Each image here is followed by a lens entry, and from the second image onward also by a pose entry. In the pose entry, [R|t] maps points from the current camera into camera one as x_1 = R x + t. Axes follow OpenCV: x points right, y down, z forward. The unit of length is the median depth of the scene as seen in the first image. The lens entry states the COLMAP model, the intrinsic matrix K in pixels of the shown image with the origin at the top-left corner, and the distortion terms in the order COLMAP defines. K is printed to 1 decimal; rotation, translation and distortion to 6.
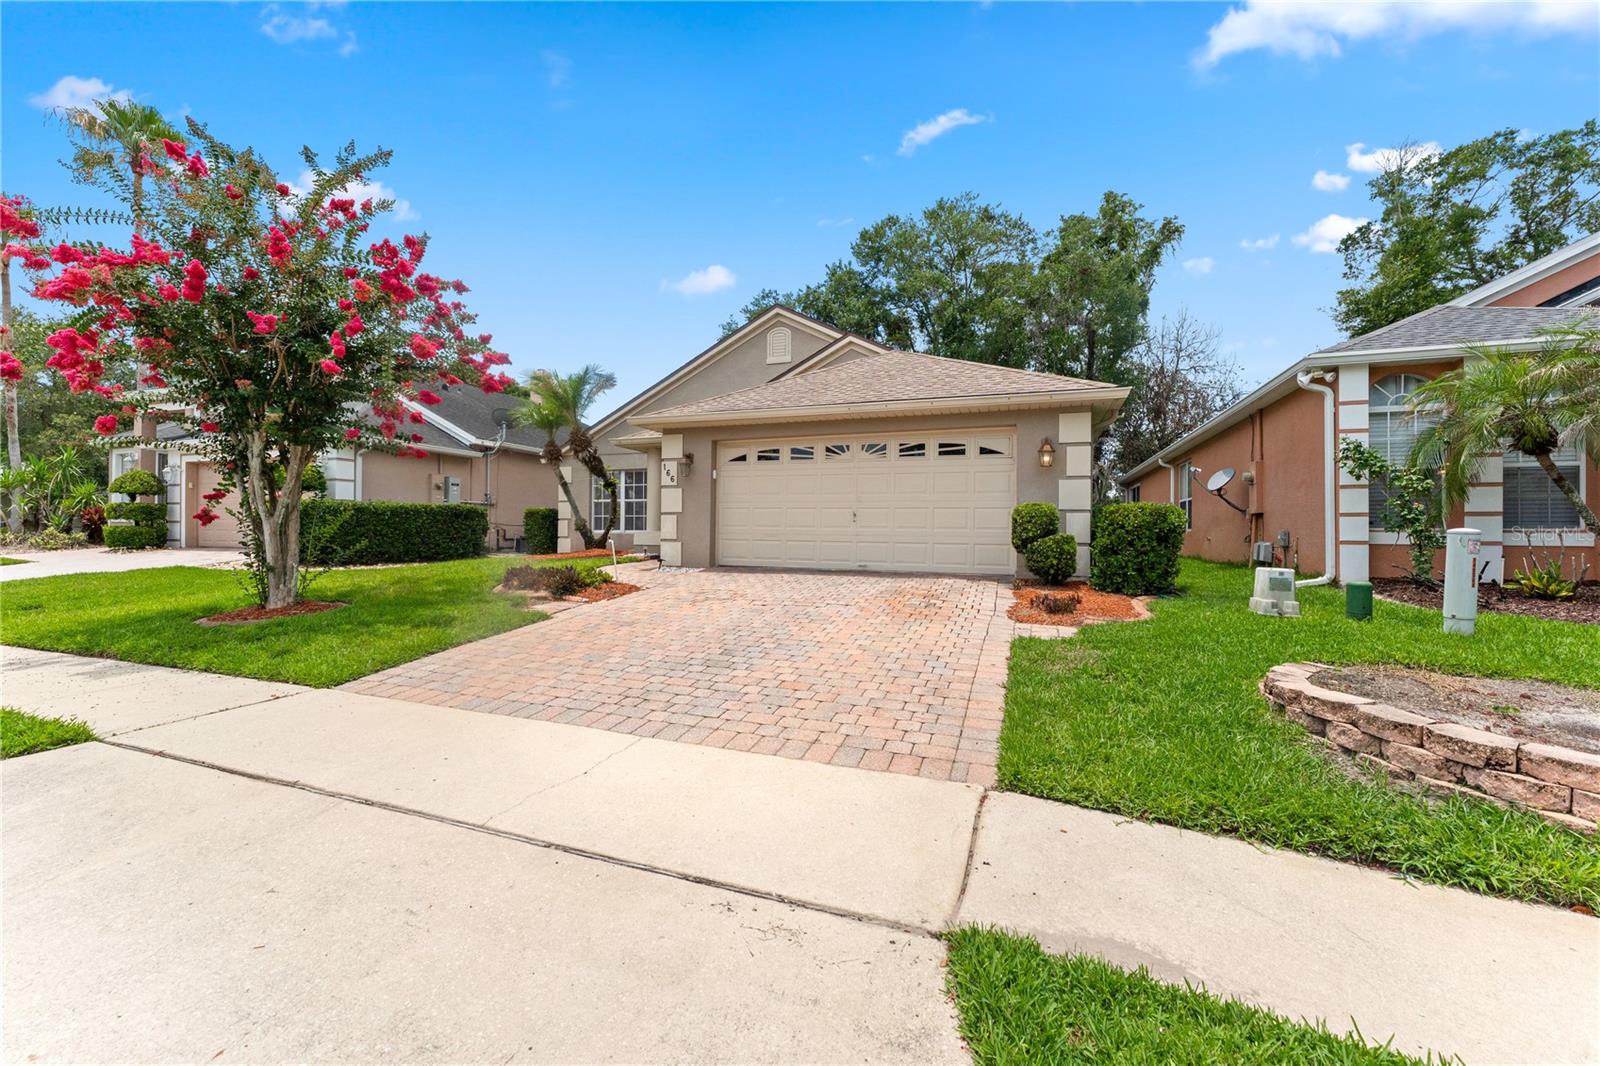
lens RADIAL K [[632.5, 0, 805.2], [0, 632.5, 527.9], [0, 0, 1]] dist [-0.002869, -0.000283]
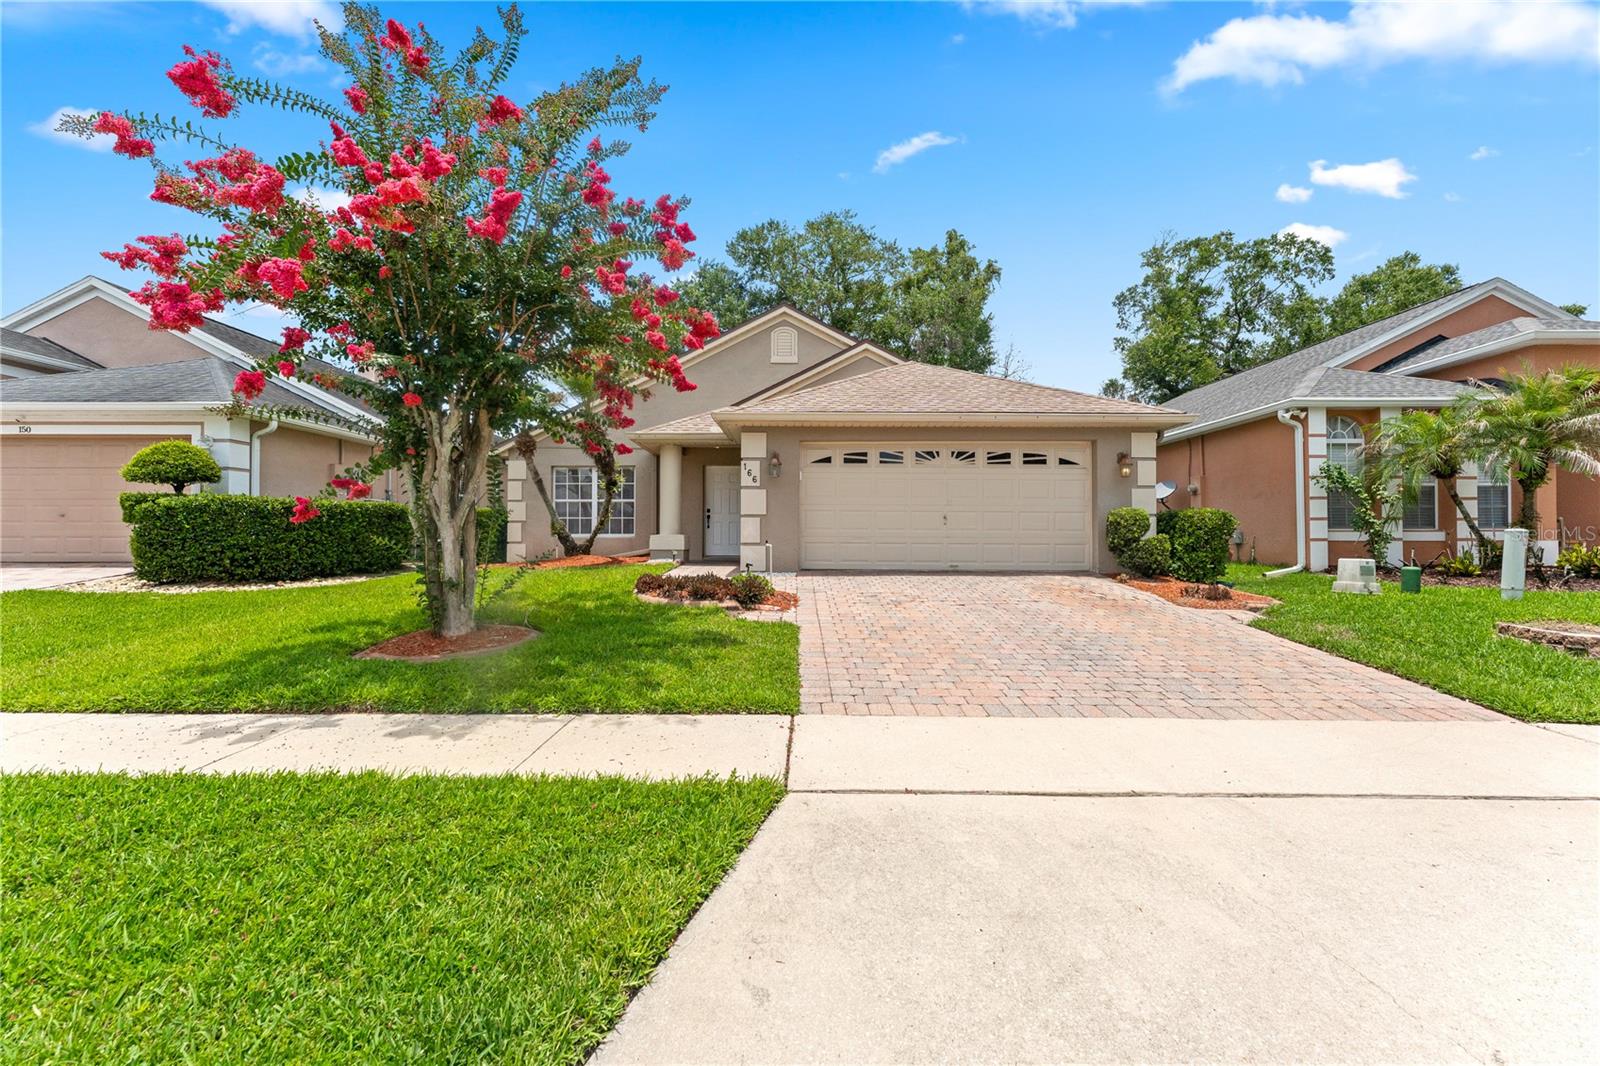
lens RADIAL K [[641.9, 0, 800.7], [0, 641.9, 530.0], [0, 0, 1]] dist [-0.002162, -0.000156]
pose [[0.939626, -0.003453, 0.342184, -0.473359], [0.003913, 0.999992, -0.000654, -0.000503], [-0.342180, 0.001953, 0.939633, 0.071696]]
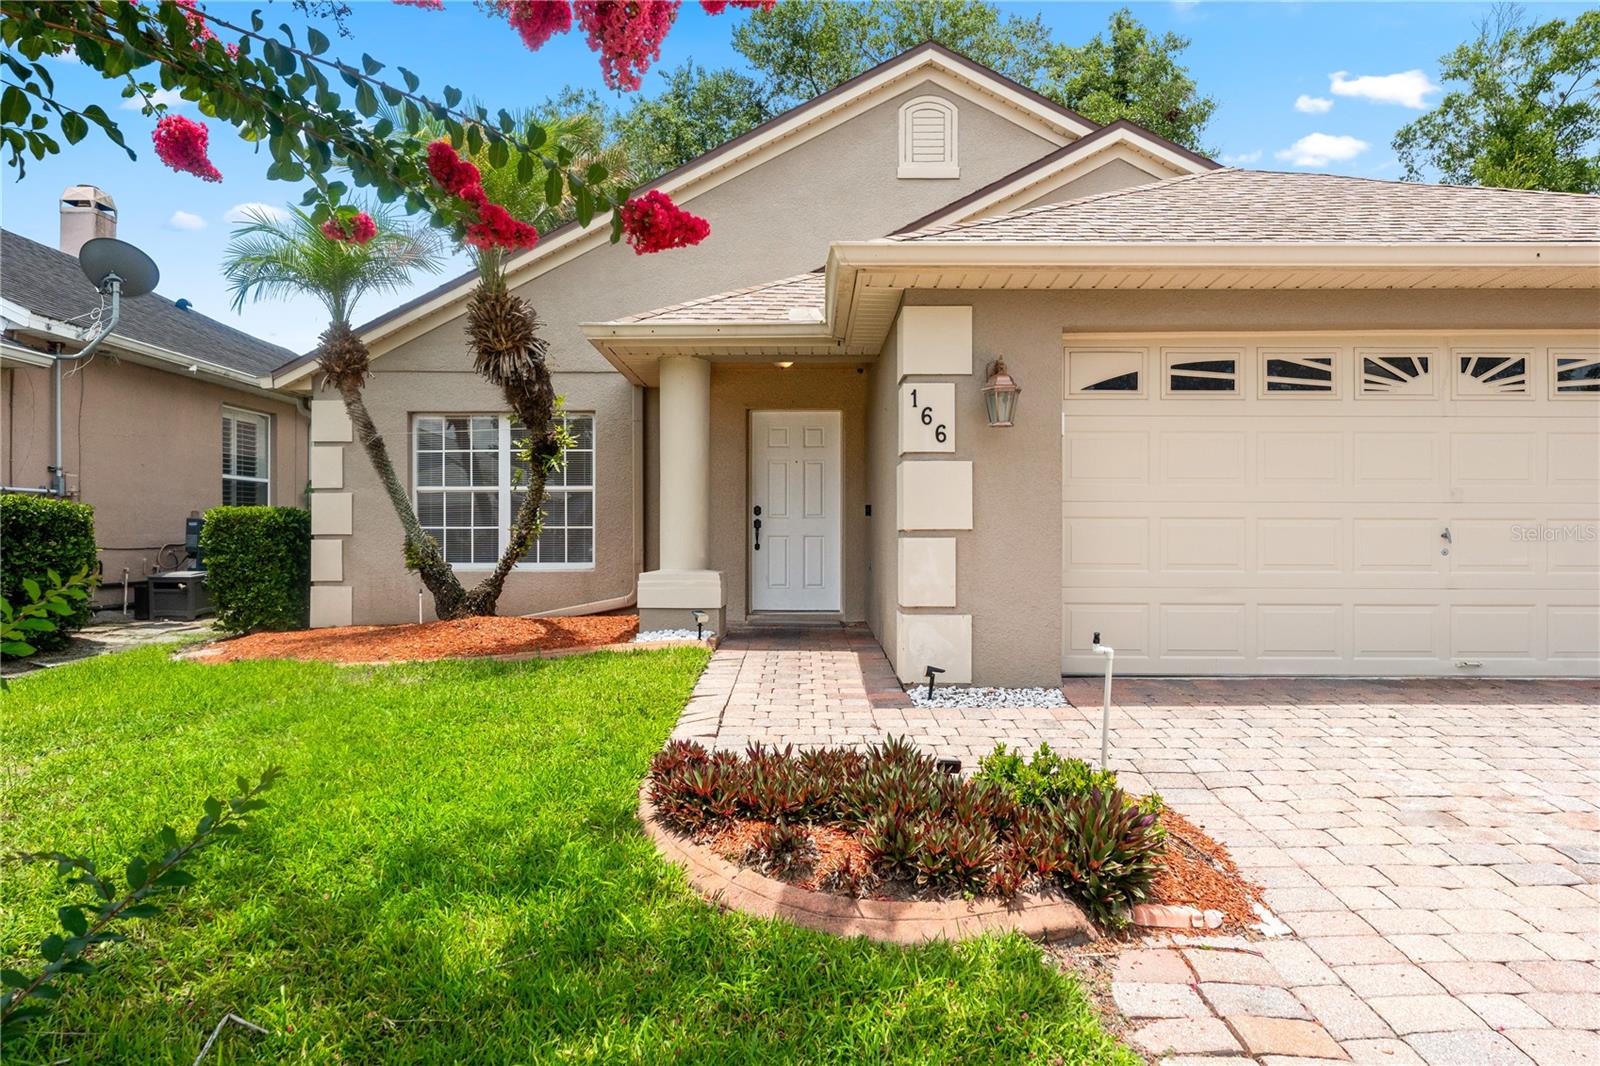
lens RADIAL K [[967.1, 0, 800.0], [0, 967.1, 533.0], [0, 0, 1]] dist [-0.002825, 0.002878]
pose [[0.943838, -0.008065, 0.330311, -0.457581], [0.006206, 0.999958, 0.006682, -0.026775], [-0.330351, -0.004257, 0.943849, 0.522387]]
